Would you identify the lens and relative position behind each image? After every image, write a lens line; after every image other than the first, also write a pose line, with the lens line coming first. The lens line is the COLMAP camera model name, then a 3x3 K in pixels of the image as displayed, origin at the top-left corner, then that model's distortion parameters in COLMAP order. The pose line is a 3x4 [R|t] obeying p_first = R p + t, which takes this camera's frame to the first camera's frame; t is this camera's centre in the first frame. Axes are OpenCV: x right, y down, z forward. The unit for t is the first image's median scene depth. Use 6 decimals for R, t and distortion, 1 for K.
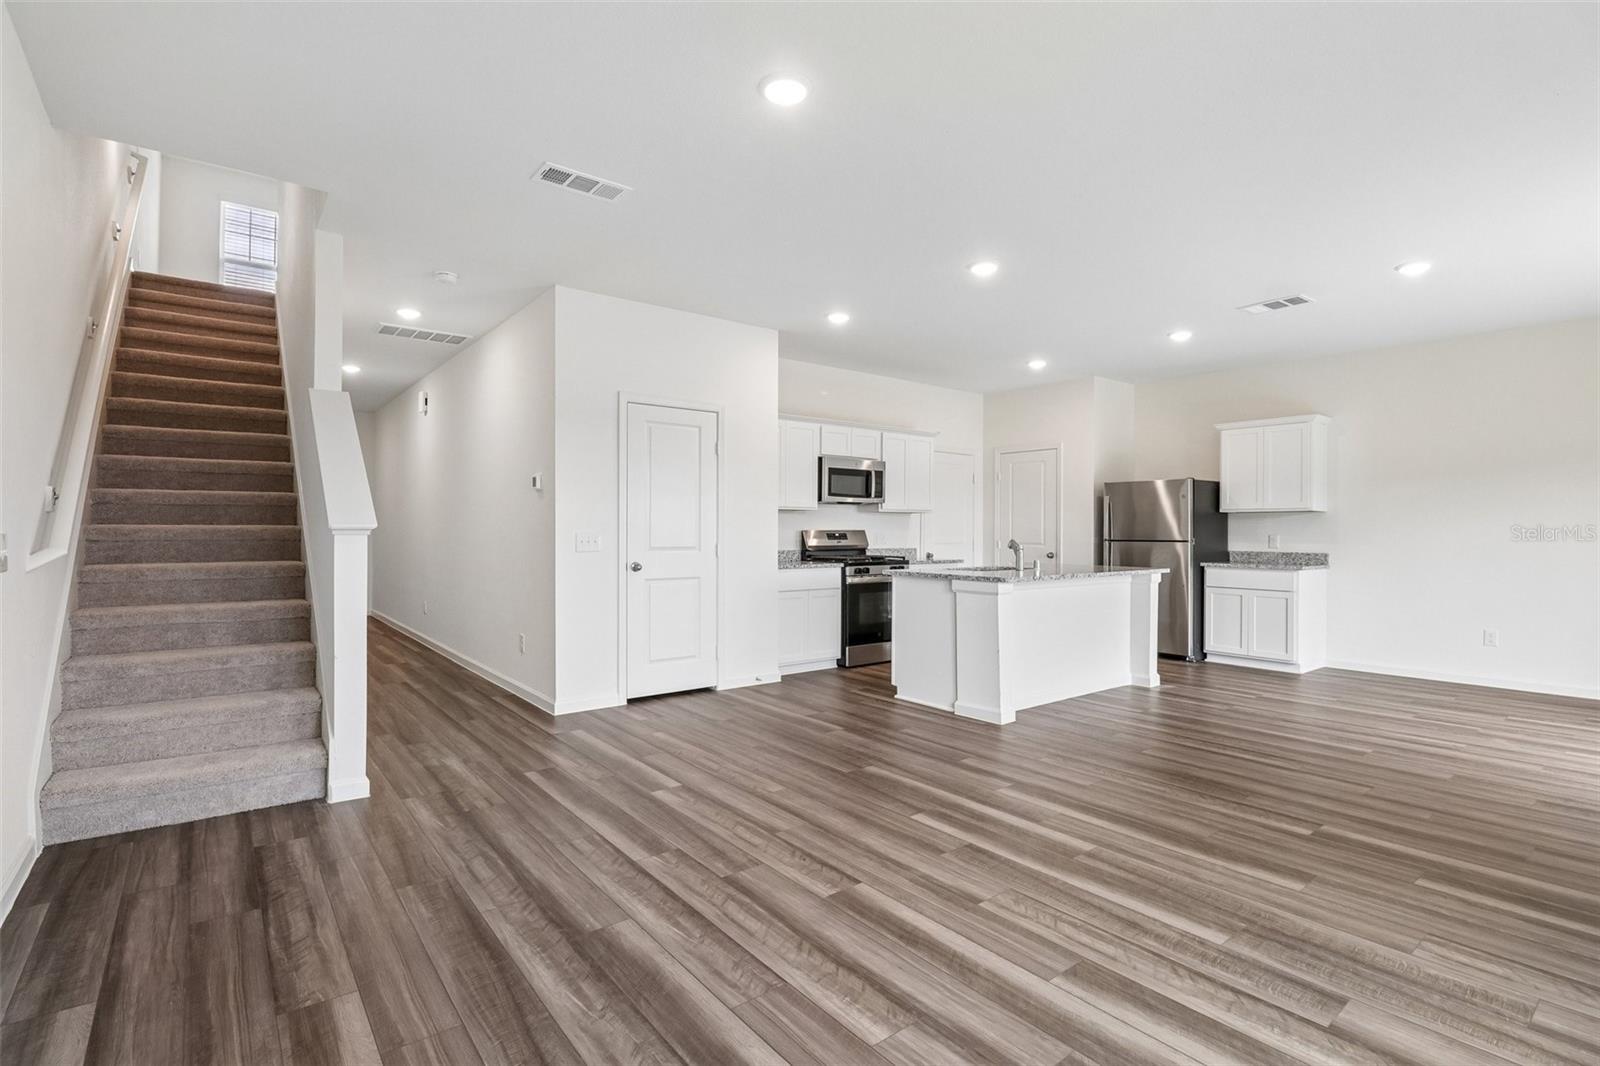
lens RADIAL K [[749.1, 0, 800.0], [0, 749.1, 533.0], [0, 0, 1]] dist [0.000738, -0.013846]
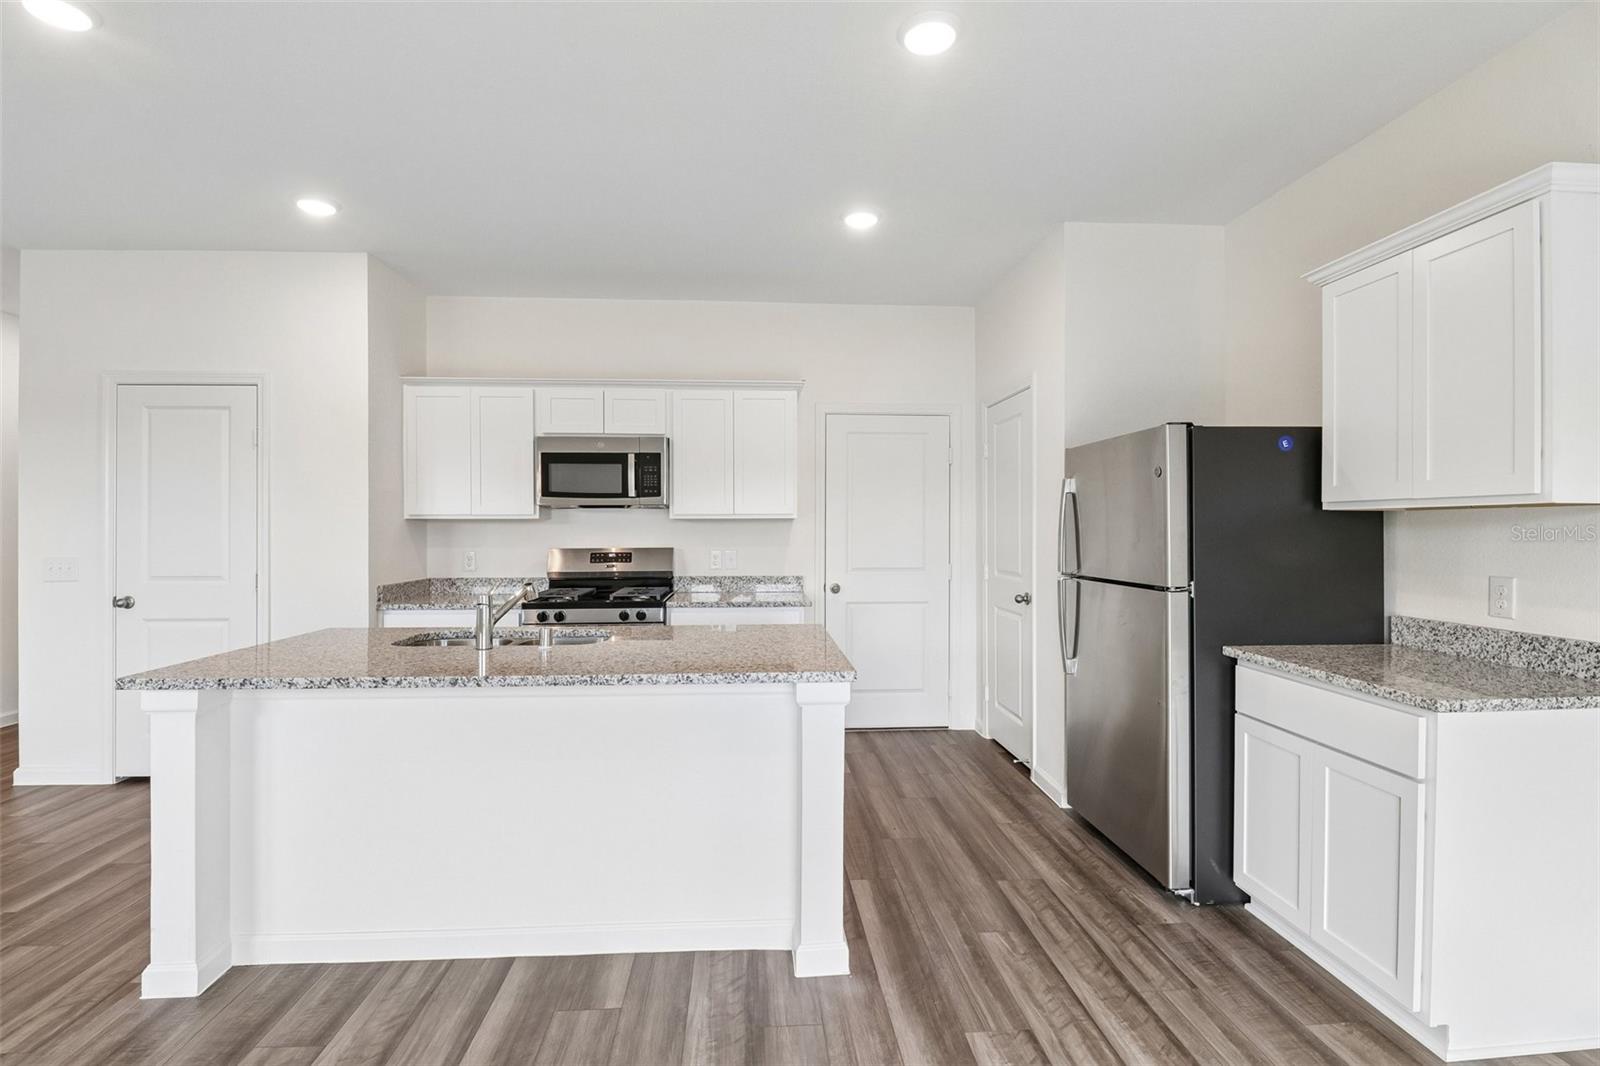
lens RADIAL K [[763.3, 0, 801.8], [0, 763.3, 522.8], [0, 0, 1]] dist [0.000038, -0.010563]
pose [[0.827977, -0.008047, -0.560705, 0.940318], [0.001784, 0.999930, -0.011716, -0.029740], [0.560760, 0.008700, 0.827933, 0.920180]]
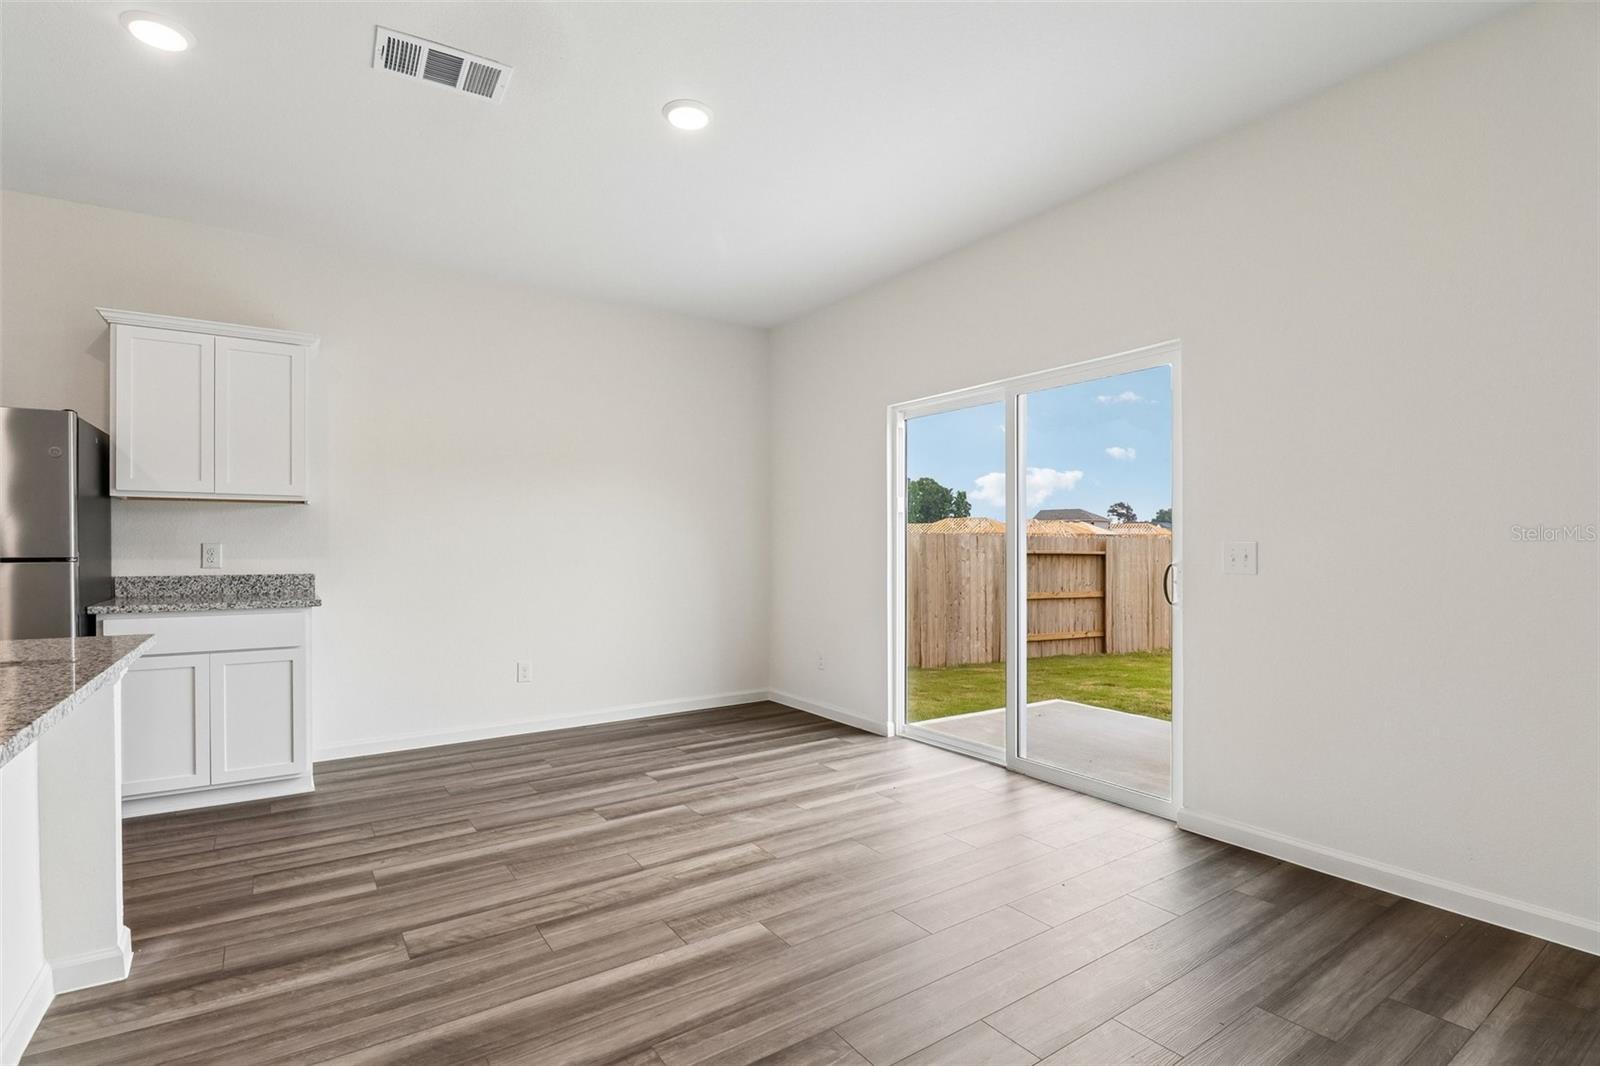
lens RADIAL K [[763.2, 0, 796.0], [0, 763.2, 546.0], [0, 0, 1]] dist [-0.000610, -0.016834]
pose [[0.066199, -0.007515, 0.997778, 0.191788], [0.004396, 0.999964, 0.007240, 0.003513], [-0.997797, 0.003907, 0.066230, 0.901876]]
